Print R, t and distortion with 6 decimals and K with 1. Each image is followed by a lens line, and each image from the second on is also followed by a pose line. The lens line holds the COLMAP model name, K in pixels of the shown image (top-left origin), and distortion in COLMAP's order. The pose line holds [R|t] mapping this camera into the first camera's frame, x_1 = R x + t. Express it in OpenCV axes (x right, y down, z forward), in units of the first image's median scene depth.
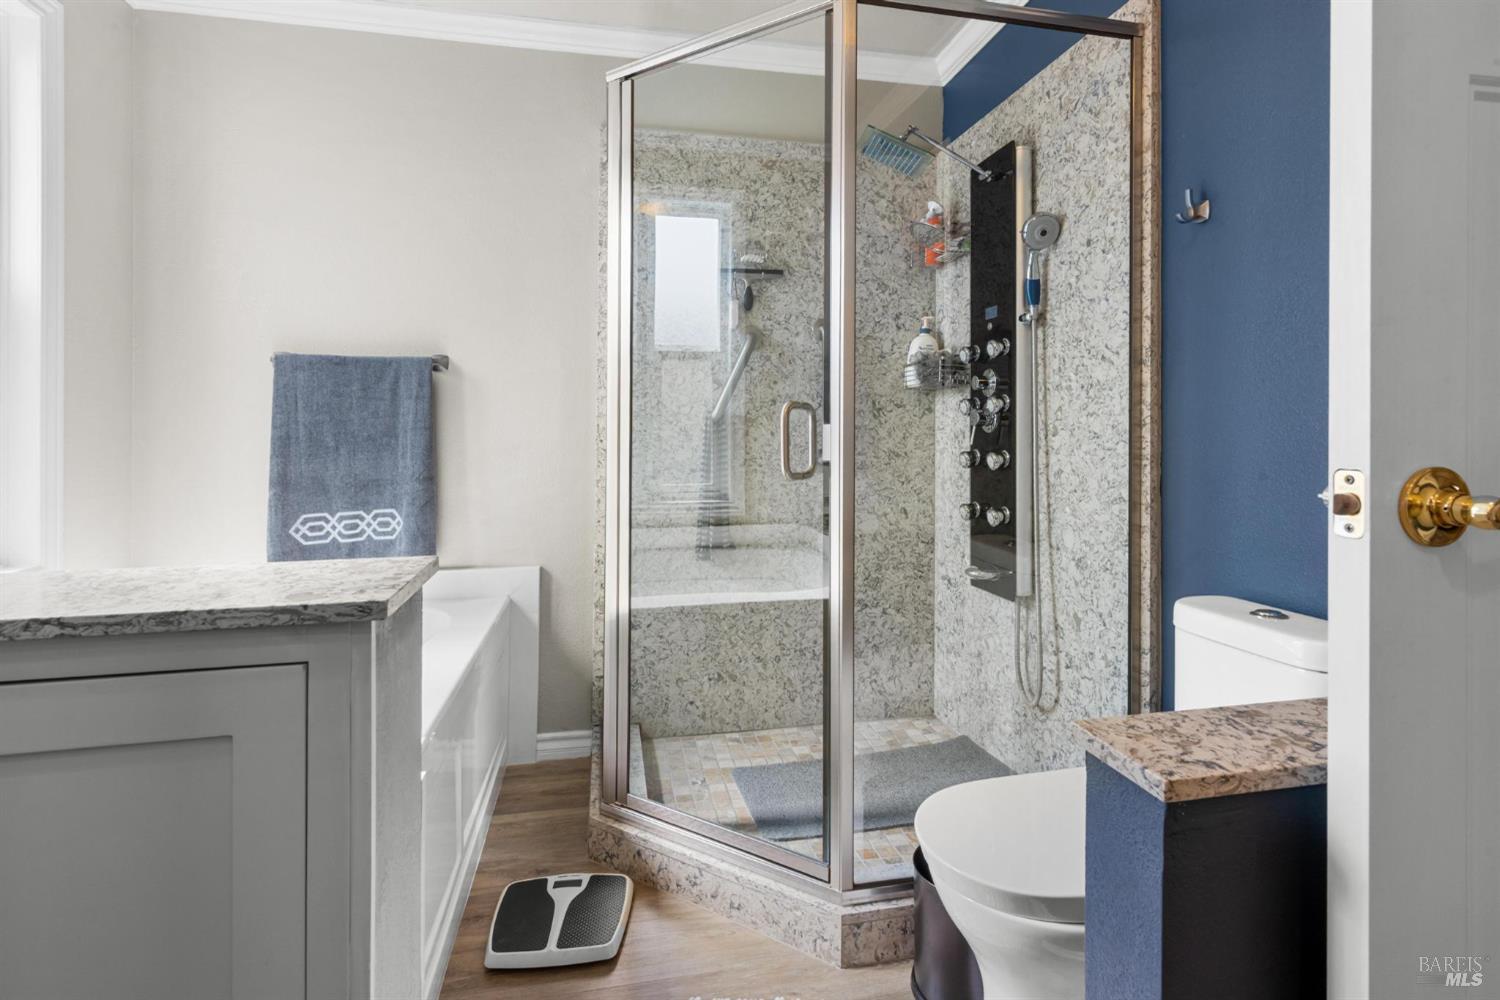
lens RADIAL K [[738.7, 0, 758.8], [0, 738.7, 518.5], [0, 0, 1]] dist [0.003132, 0.000741]
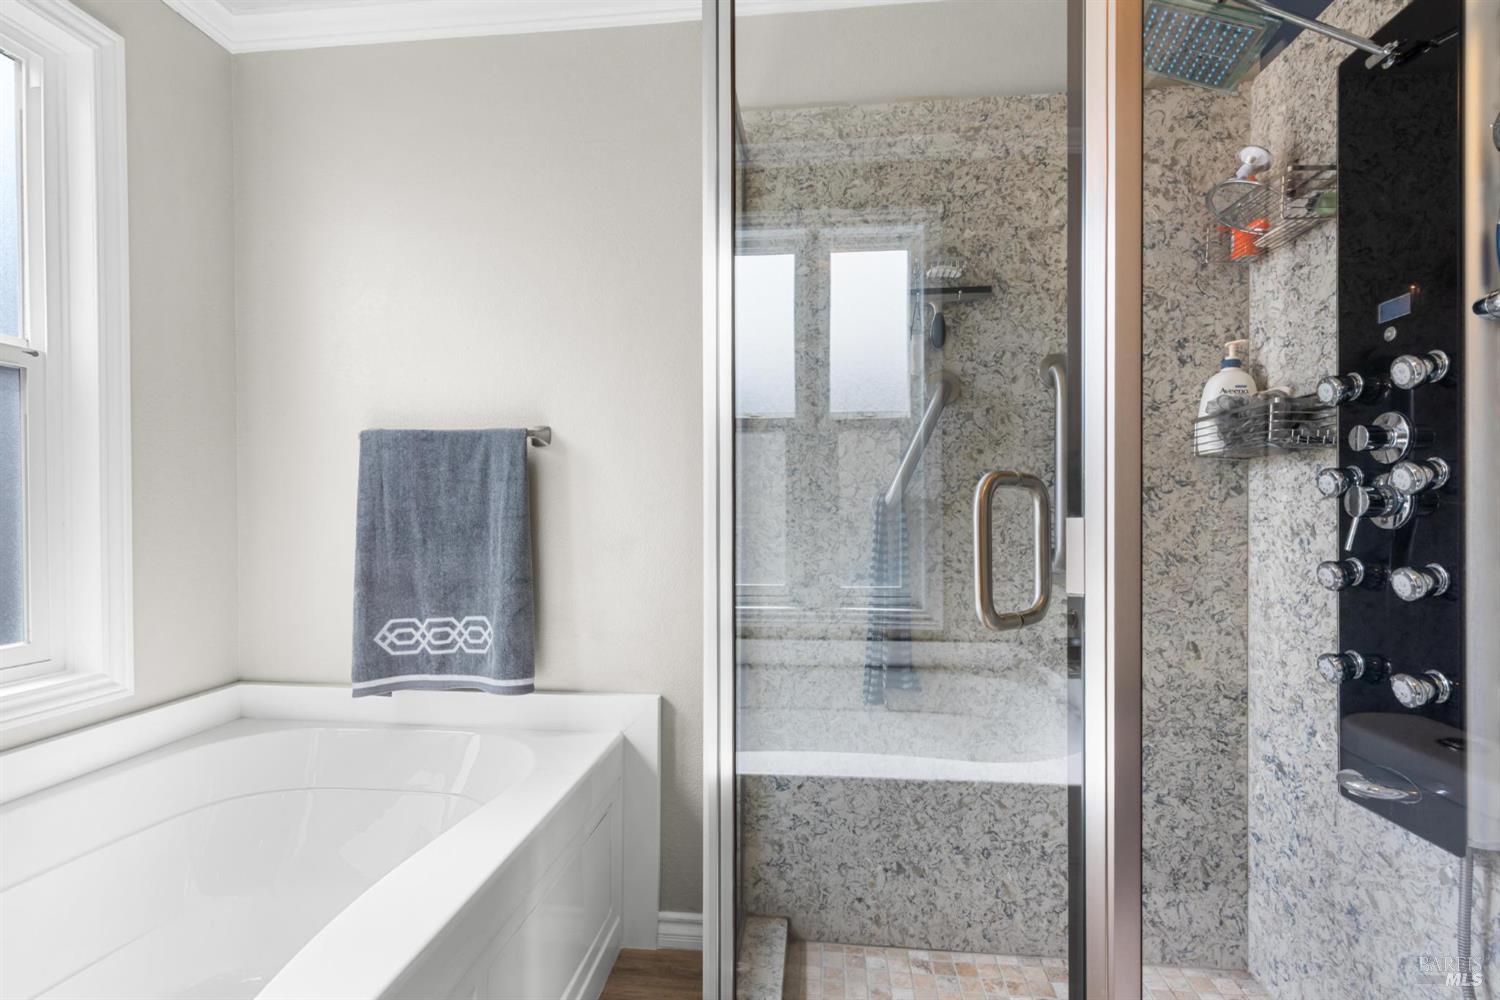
lens RADIAL K [[738.7, 0, 758.8], [0, 738.7, 518.5], [0, 0, 1]] dist [0.003132, 0.000741]
pose [[0.959026, 0.002819, -0.283305, 0.020112], [-0.034763, 0.993566, -0.107790, -0.043237], [0.281179, 0.113222, 0.952953, 0.308947]]
